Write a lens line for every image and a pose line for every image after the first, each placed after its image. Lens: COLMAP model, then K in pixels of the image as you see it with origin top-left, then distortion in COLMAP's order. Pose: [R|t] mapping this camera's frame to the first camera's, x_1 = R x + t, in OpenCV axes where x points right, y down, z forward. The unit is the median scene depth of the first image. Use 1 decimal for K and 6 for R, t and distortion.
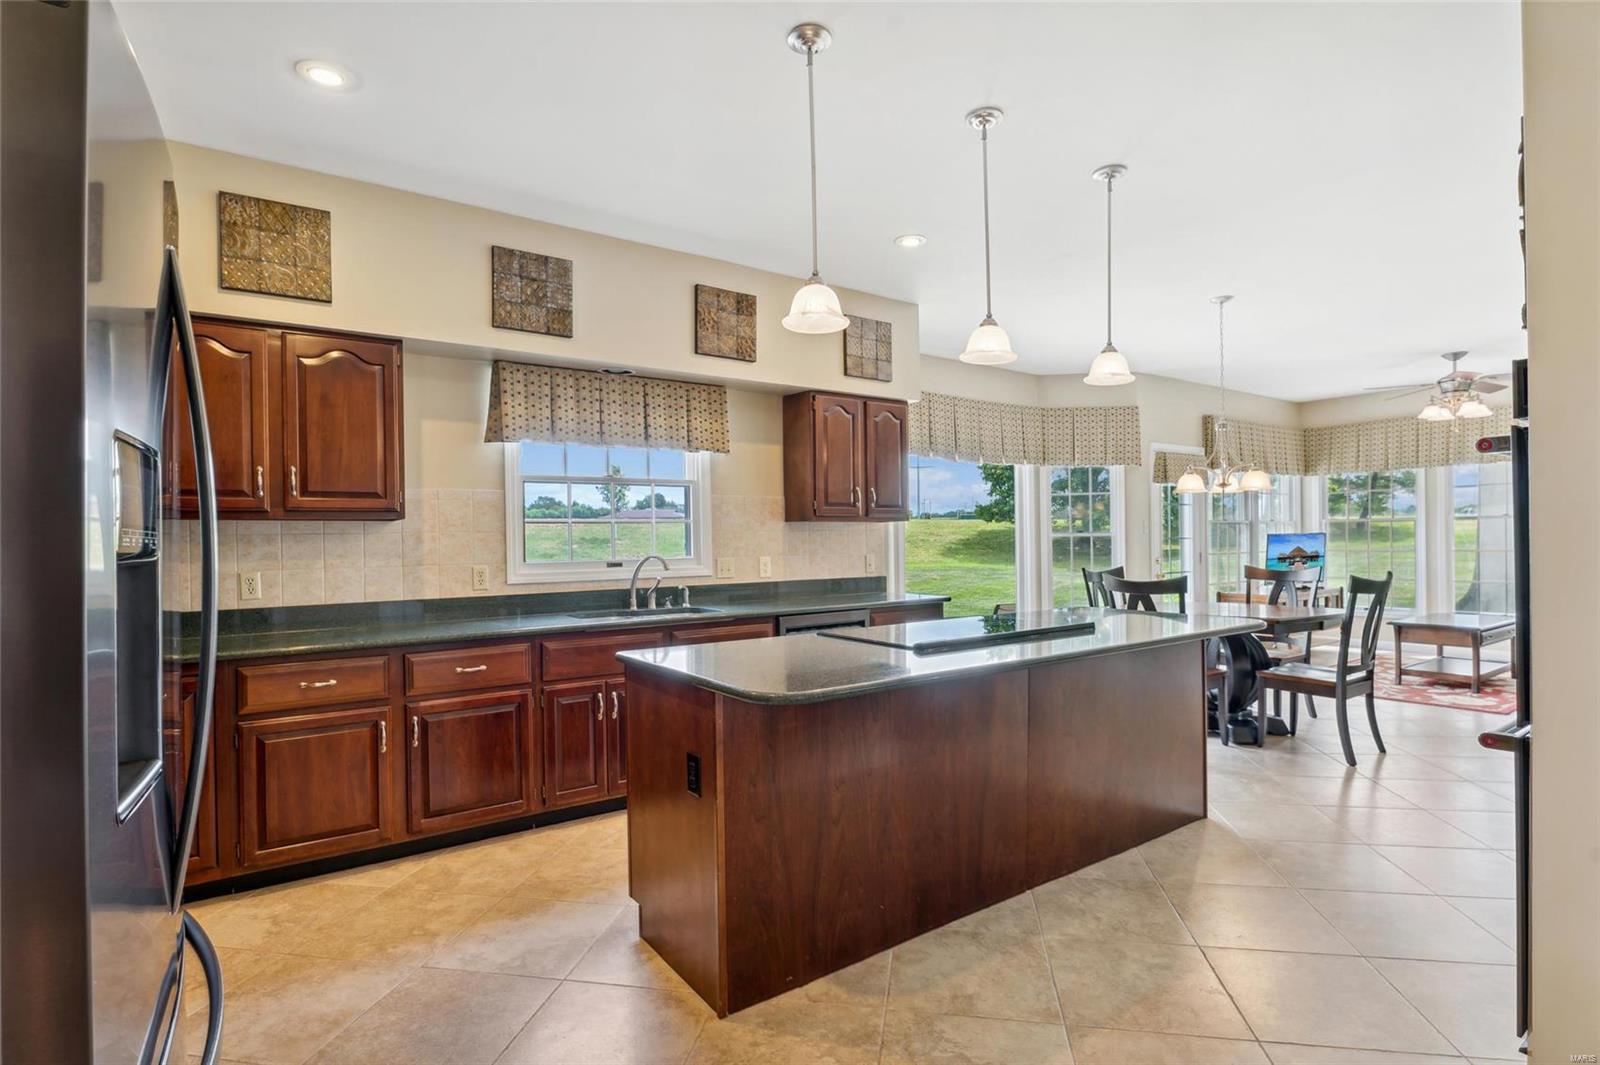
lens RADIAL K [[803.6, 0, 804.9], [0, 803.6, 538.5], [0, 0, 1]] dist [-0.005333, -0.000958]
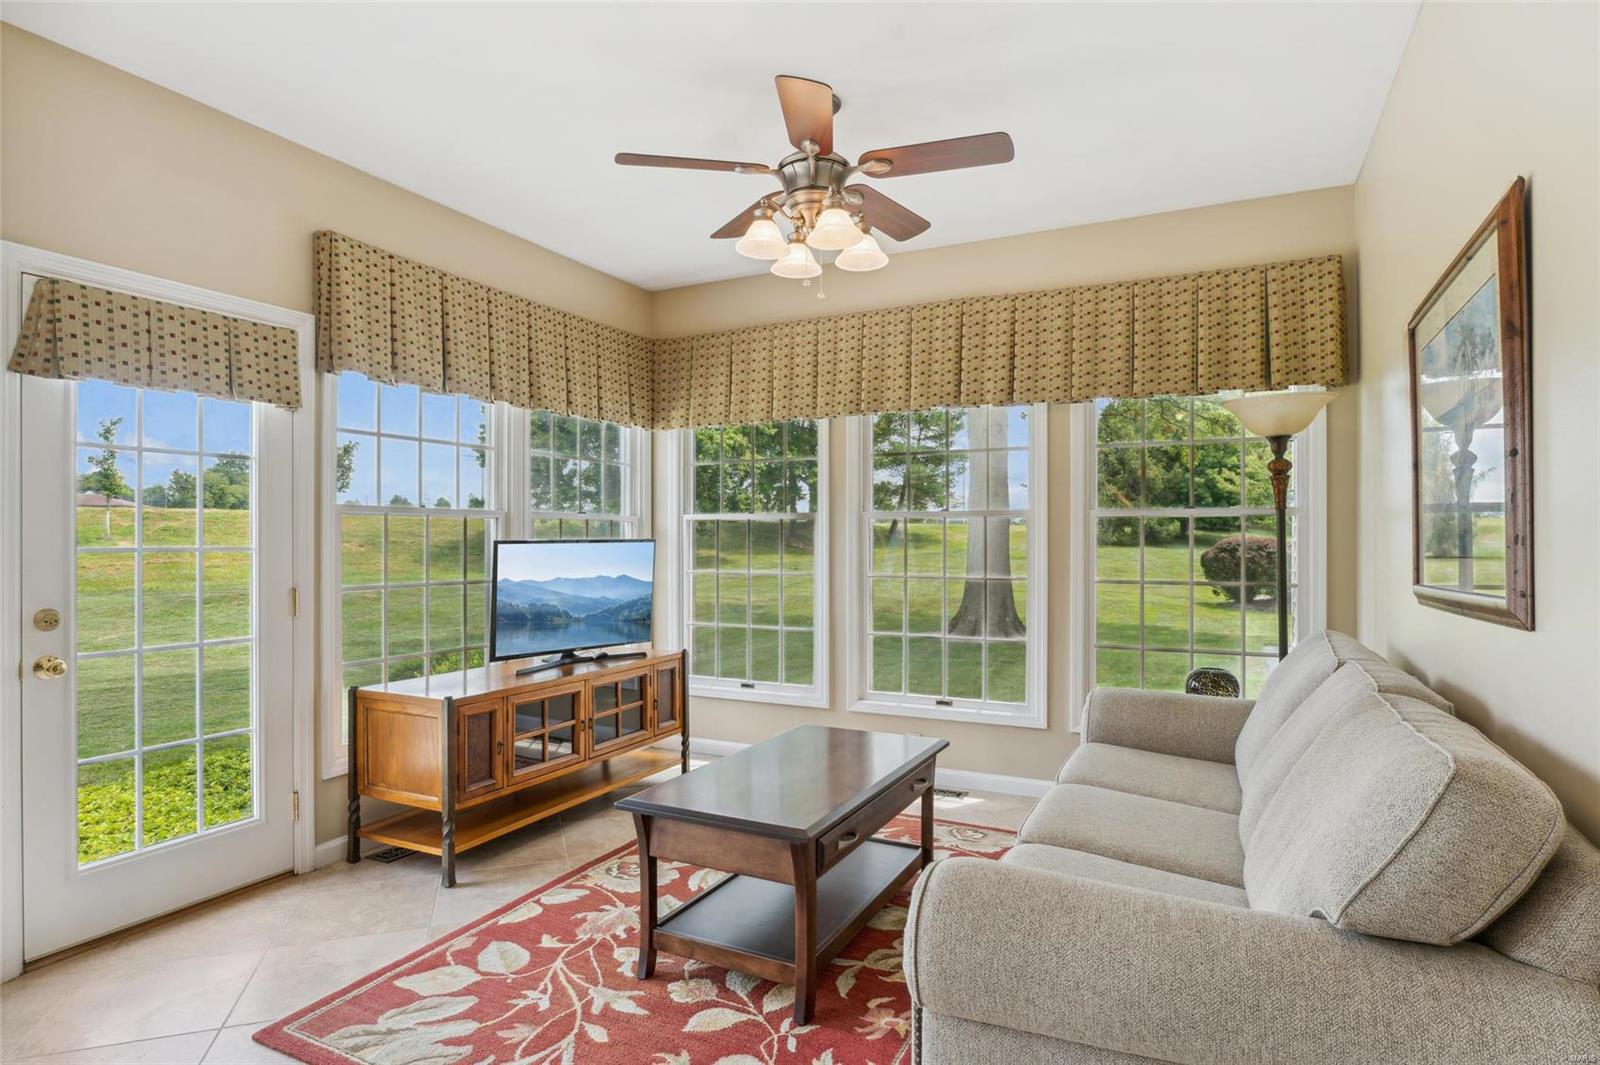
lens RADIAL K [[869.6, 0, 802.4], [0, 869.6, 542.0], [0, 0, 1]] dist [-0.004615, 0.018833]
pose [[0.885958, 0.008805, 0.463682, 0.562855], [-0.009638, 0.999953, -0.000571, -0.005651], [-0.463665, -0.003963, 0.886002, 0.568790]]
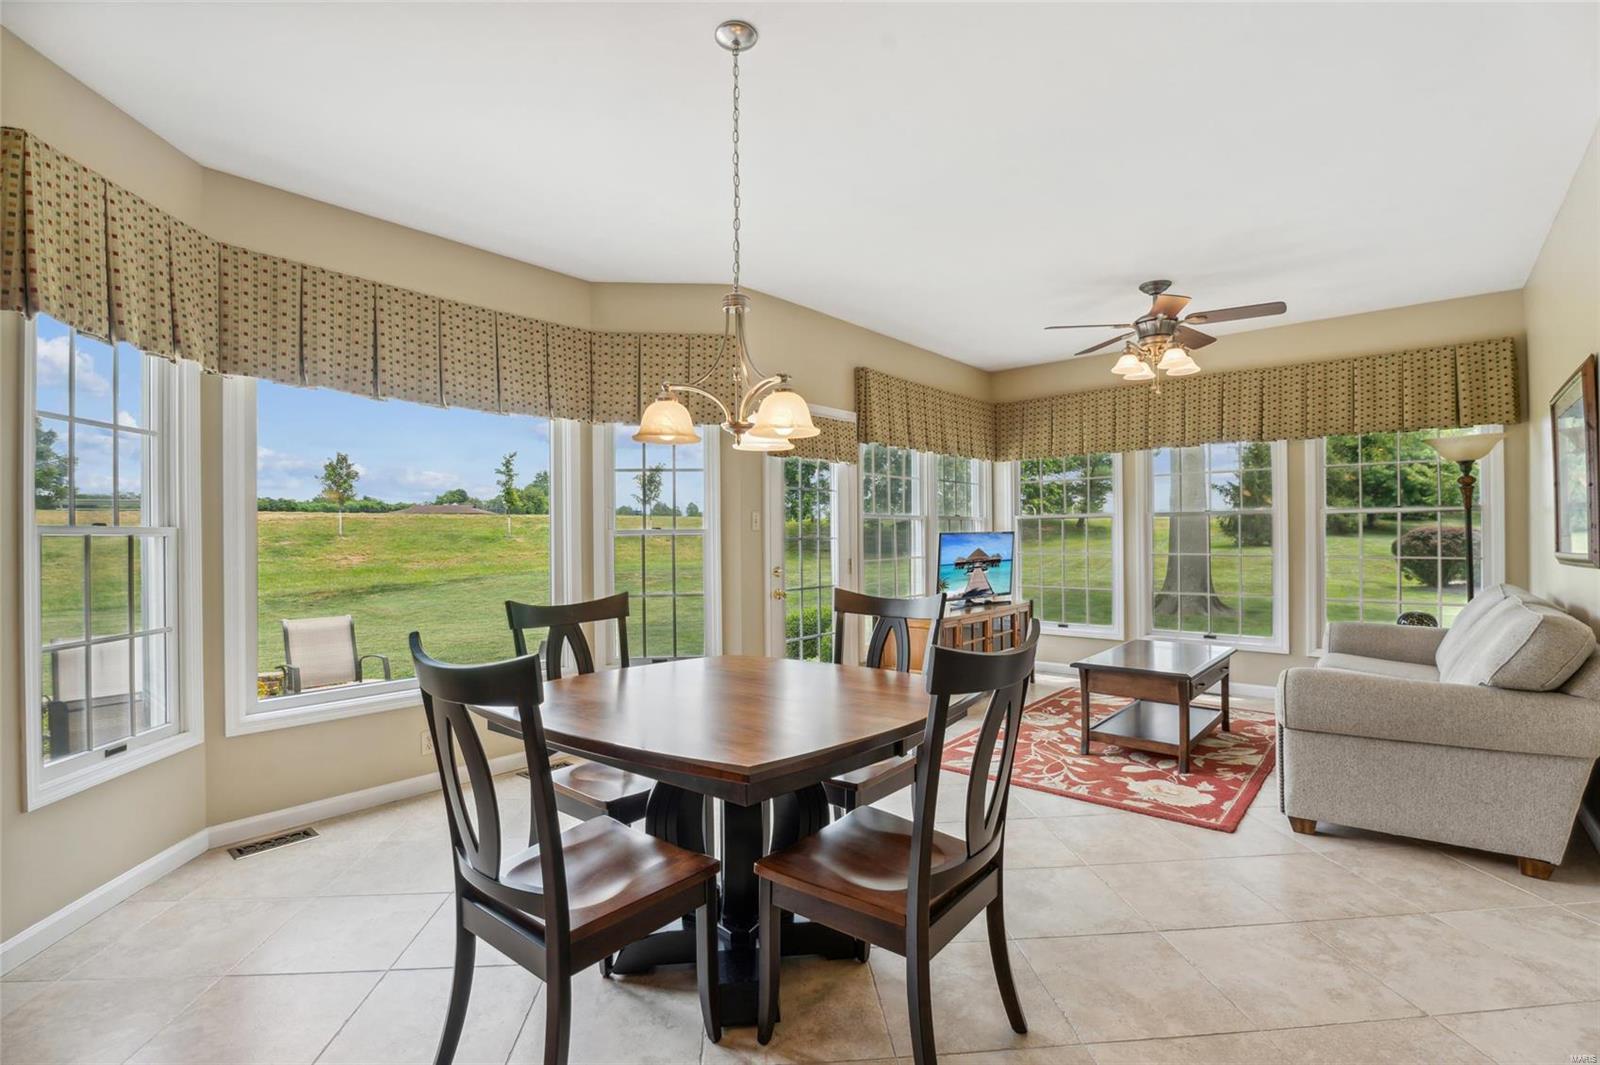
lens RADIAL K [[746.5, 0, 800.0], [0, 746.5, 532.5], [0, 0, 1]] dist [0.001294, -0.000492]
pose [[0.970046, 0.001347, 0.242919, 0.311581], [-0.000464, 0.999993, -0.003692, -0.002547], [-0.242922, 0.003469, 0.970040, 0.392469]]
